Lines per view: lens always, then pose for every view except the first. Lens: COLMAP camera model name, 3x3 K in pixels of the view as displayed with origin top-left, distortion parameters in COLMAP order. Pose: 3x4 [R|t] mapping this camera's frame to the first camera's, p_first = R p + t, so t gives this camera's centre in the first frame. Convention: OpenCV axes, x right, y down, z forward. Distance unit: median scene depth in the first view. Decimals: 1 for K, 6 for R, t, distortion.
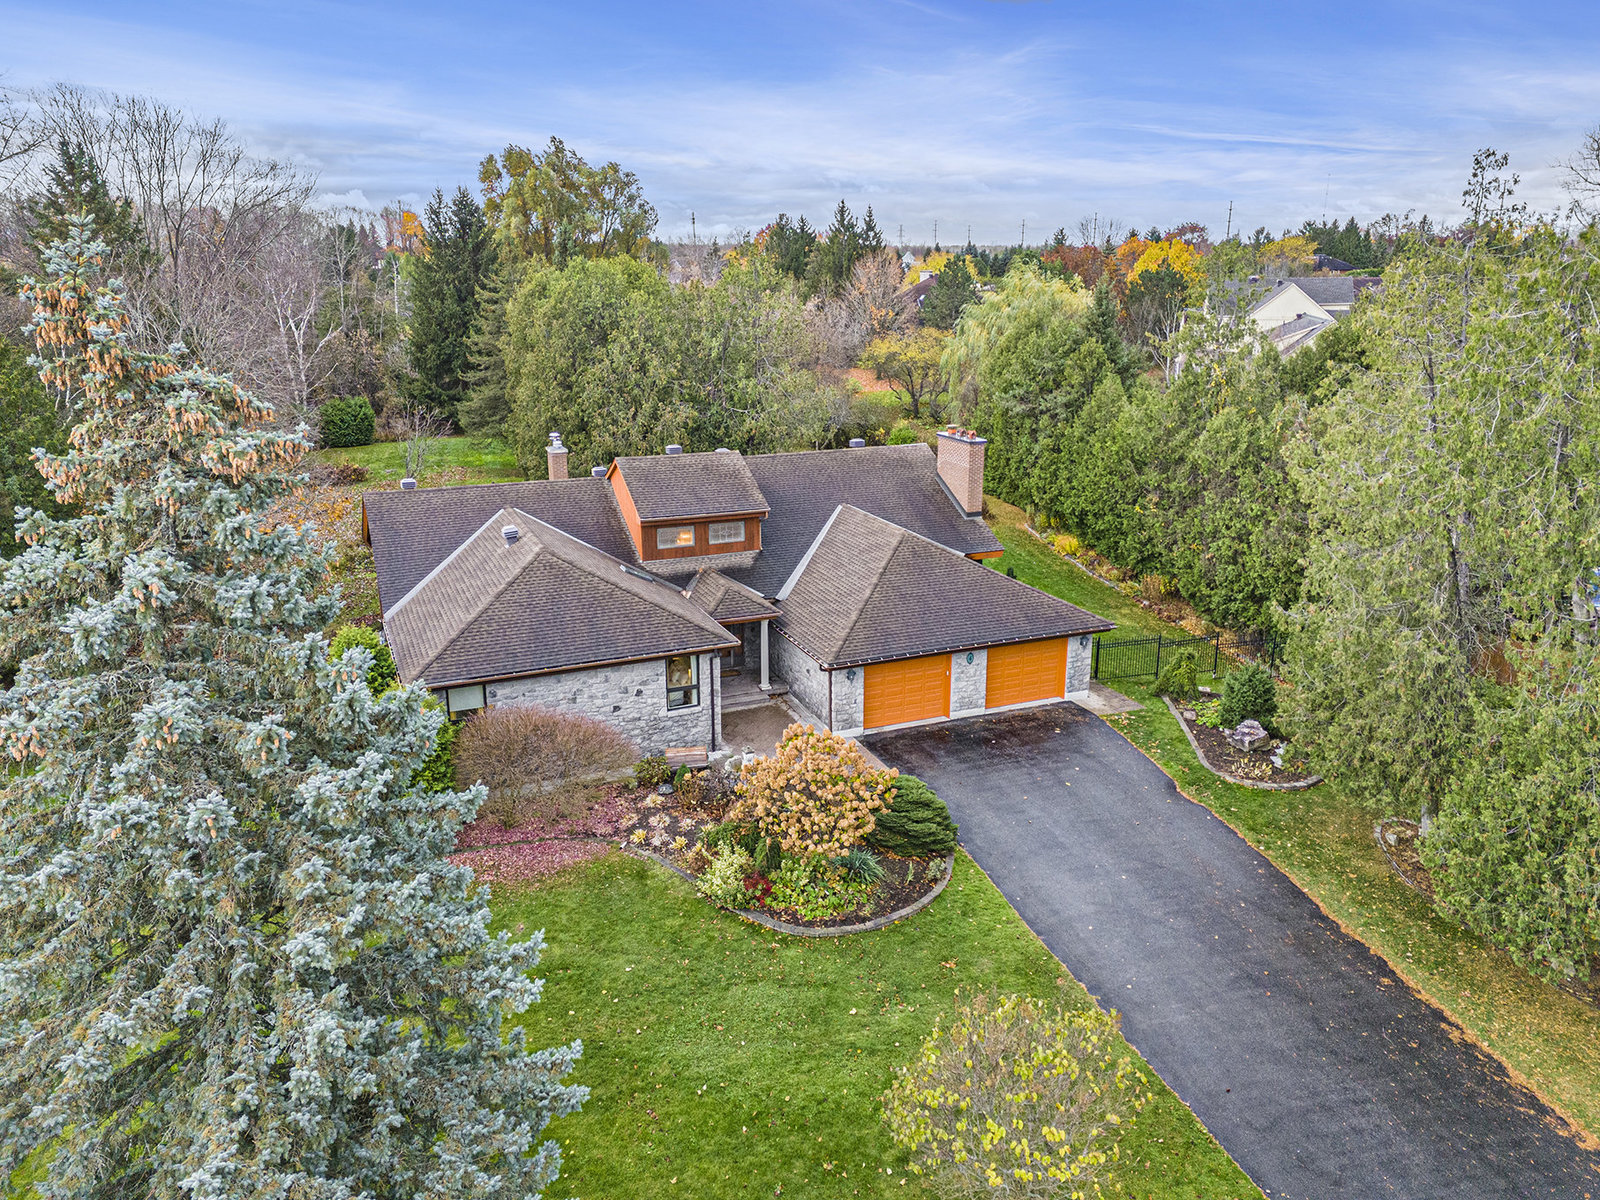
lens RADIAL K [[1183.1, 0, 800.0], [0, 1183.1, 600.0], [0, 0, 1]] dist [0.053288, -0.095765]
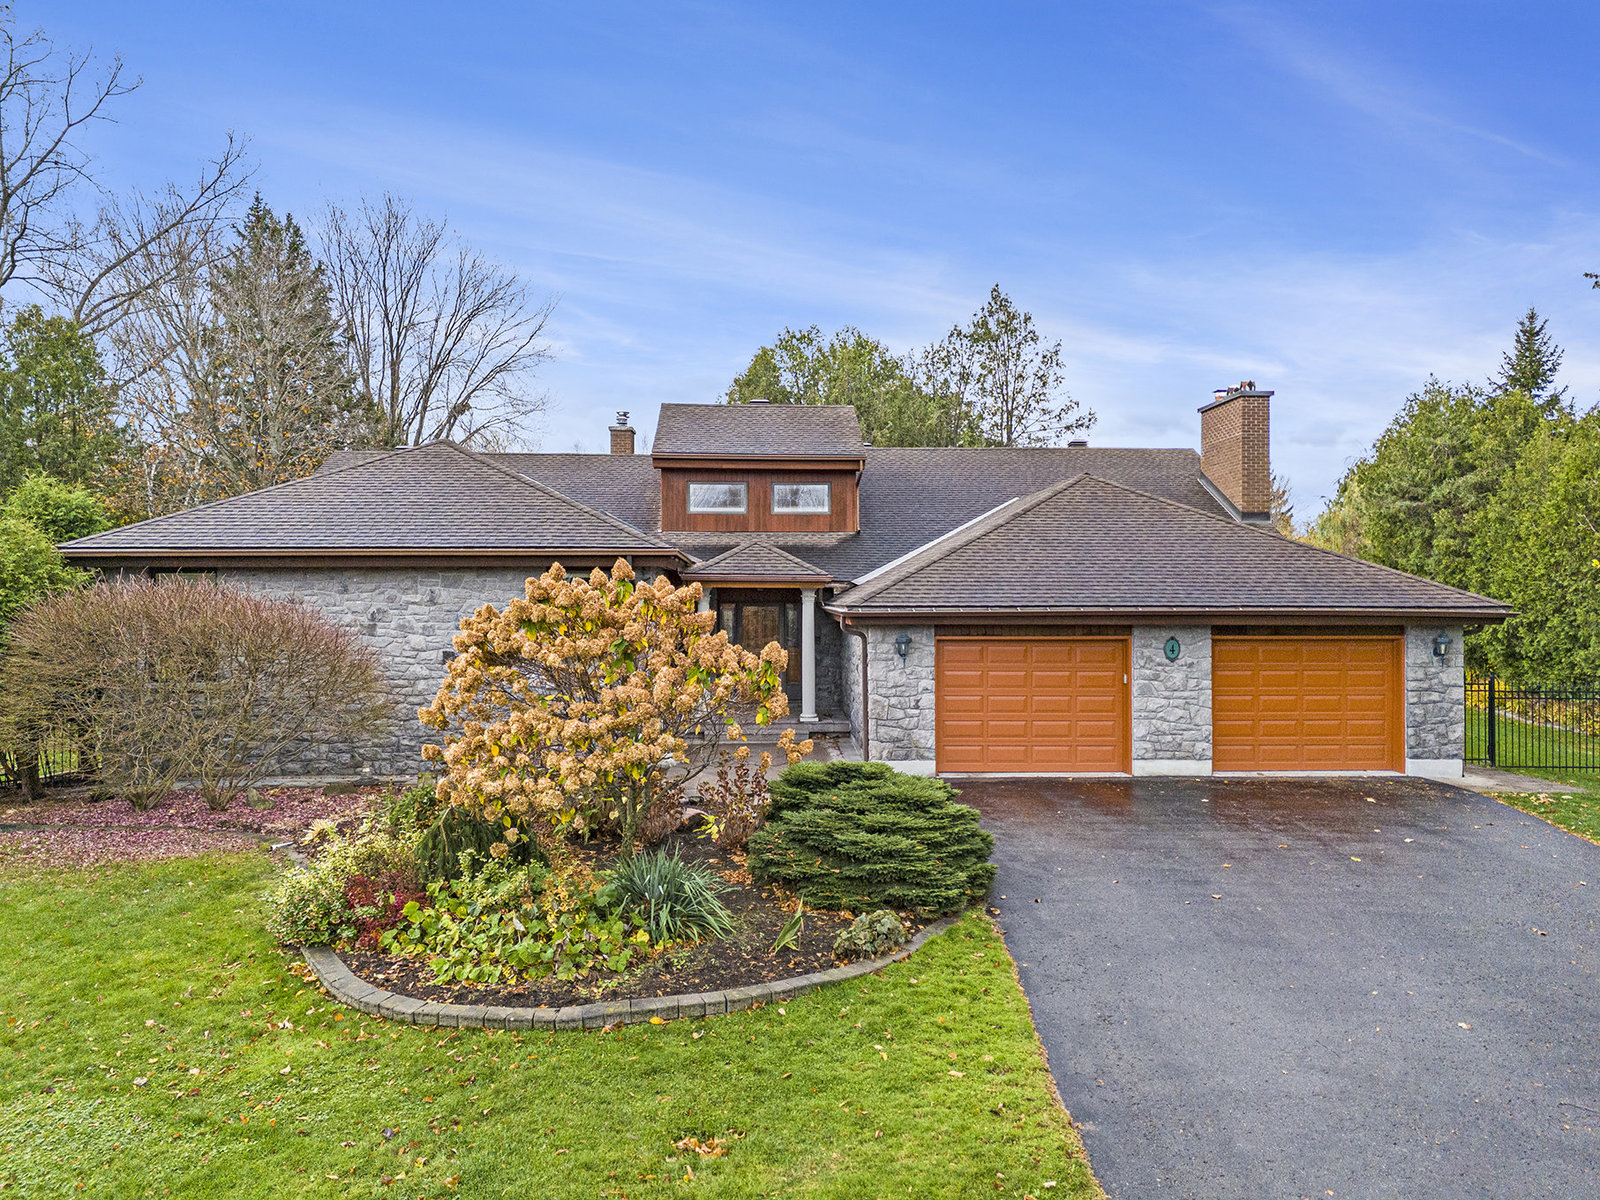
lens RADIAL K [[1183.1, 0, 800.0], [0, 1183.1, 600.0], [0, 0, 1]] dist [0.053288, -0.095765]
pose [[0.936935, 0.000038, -0.349503, 0.169976], [-0.099853, 0.958347, -0.267581, 0.176235], [0.334935, 0.285605, 0.897913, 0.493070]]
